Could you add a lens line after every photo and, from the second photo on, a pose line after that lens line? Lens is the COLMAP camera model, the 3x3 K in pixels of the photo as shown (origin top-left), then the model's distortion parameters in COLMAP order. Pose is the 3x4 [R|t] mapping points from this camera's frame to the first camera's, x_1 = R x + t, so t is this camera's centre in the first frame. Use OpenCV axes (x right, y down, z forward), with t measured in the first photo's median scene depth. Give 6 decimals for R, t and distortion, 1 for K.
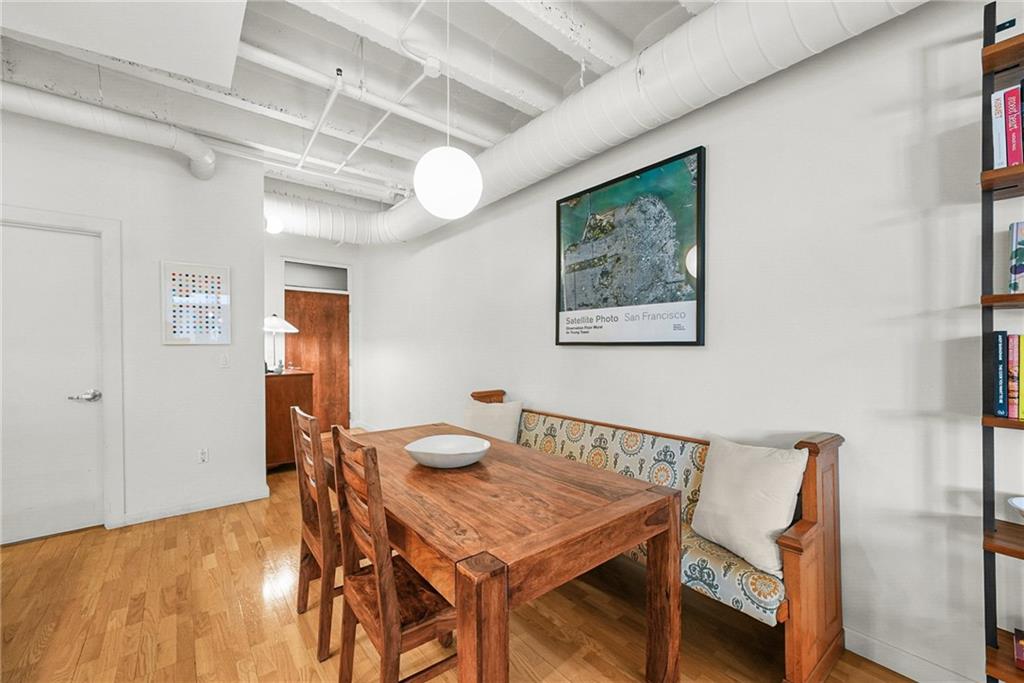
lens RADIAL K [[404.3, 0, 515.7], [0, 404.3, 340.7], [0, 0, 1]] dist [-0.005654, 0.000883]
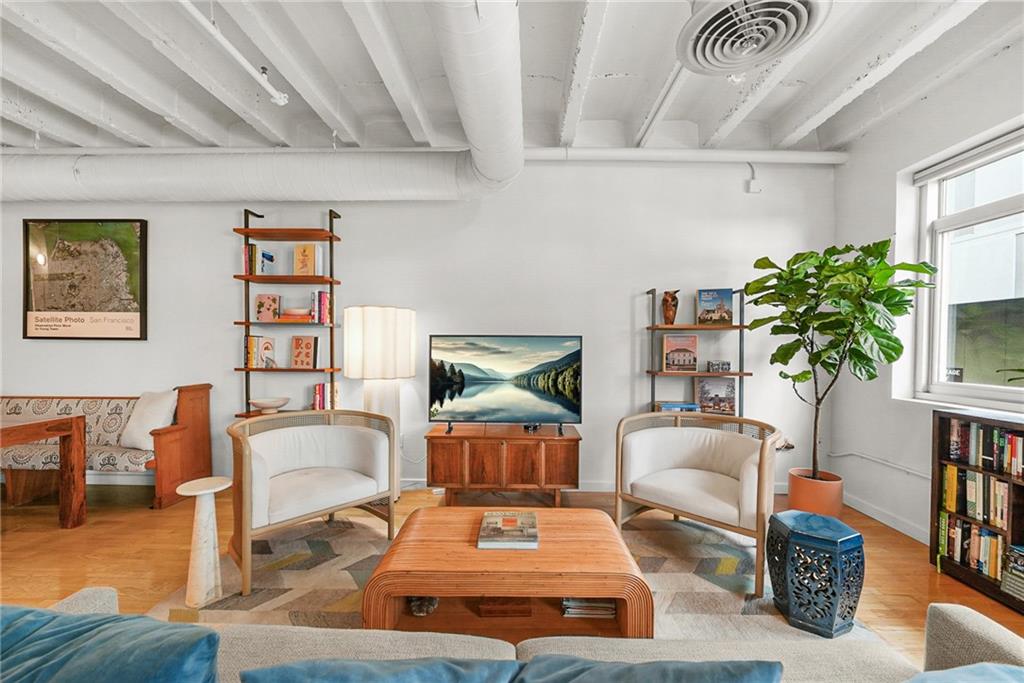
lens RADIAL K [[404.3, 0, 519.4], [0, 404.3, 348.3], [0, 0, 1]] dist [-0.005654, 0.000883]
pose [[0.650351, 0.000069, 0.759634, 0.182272], [-0.017741, 0.999729, 0.015097, -0.006089], [-0.759427, -0.023295, 0.650176, -1.082969]]
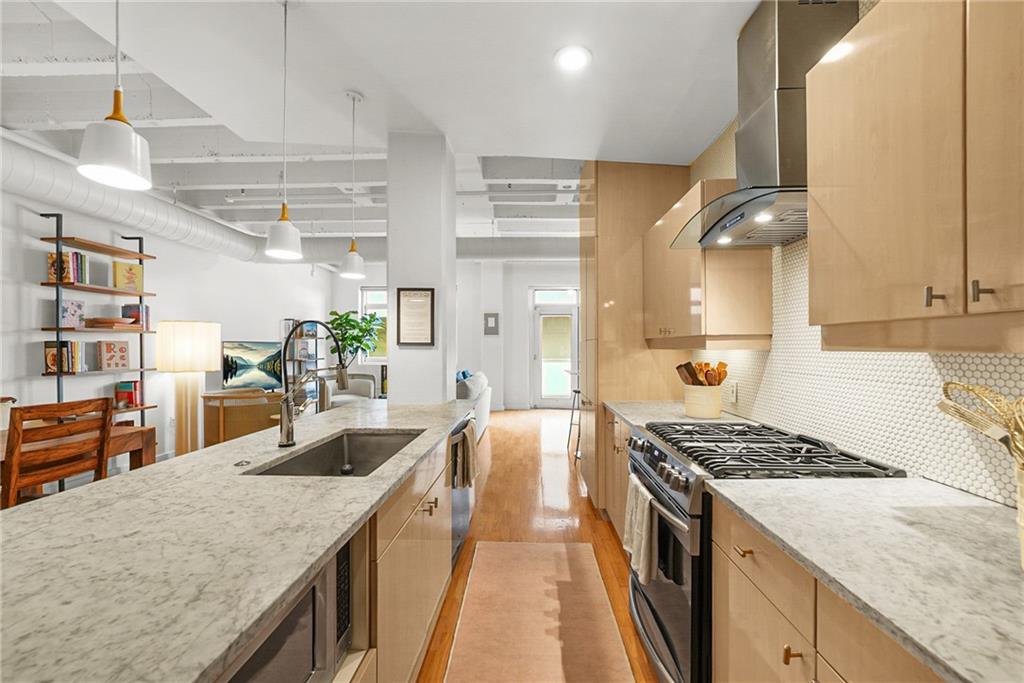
lens RADIAL K [[404.3, 0, 518.5], [0, 404.3, 347.4], [0, 0, 1]] dist [-0.005654, 0.000883]
pose [[-0.744581, 0.007060, 0.667495, -1.597605], [0.002750, 0.999968, -0.007509, 0.029429], [-0.667527, -0.003756, -0.744576, 0.560280]]
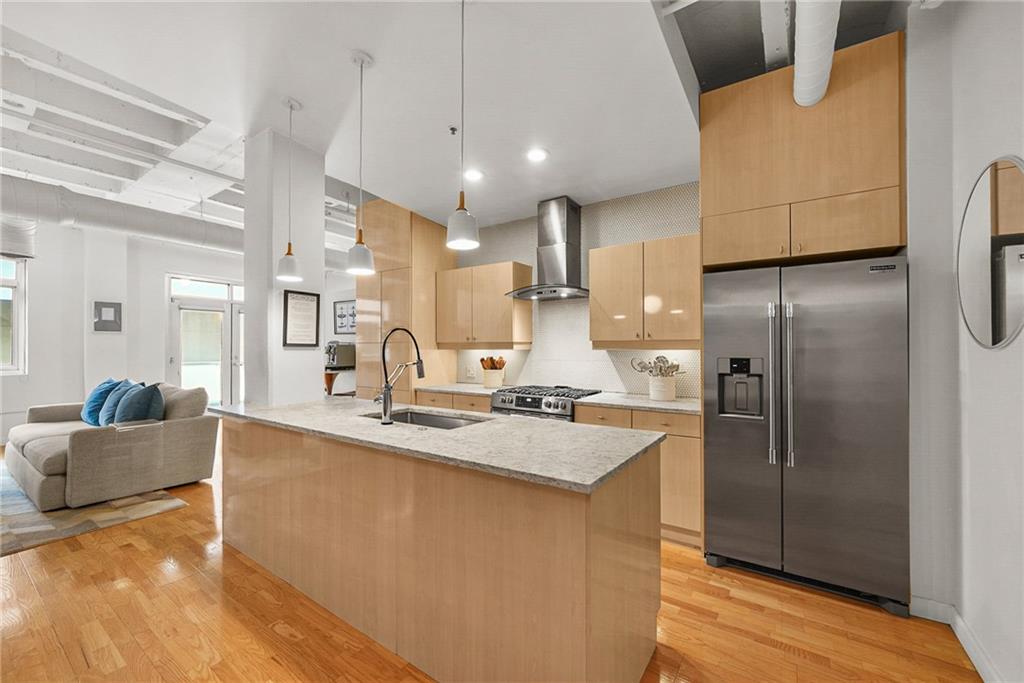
lens RADIAL K [[404.3, 0, 509.2], [0, 404.3, 348.3], [0, 0, 1]] dist [-0.005654, 0.000883]
pose [[-0.963089, 0.007045, -0.269090, -0.844634], [0.008164, 0.999962, -0.003040, 0.027937], [0.269058, -0.005124, -0.963110, 1.252698]]
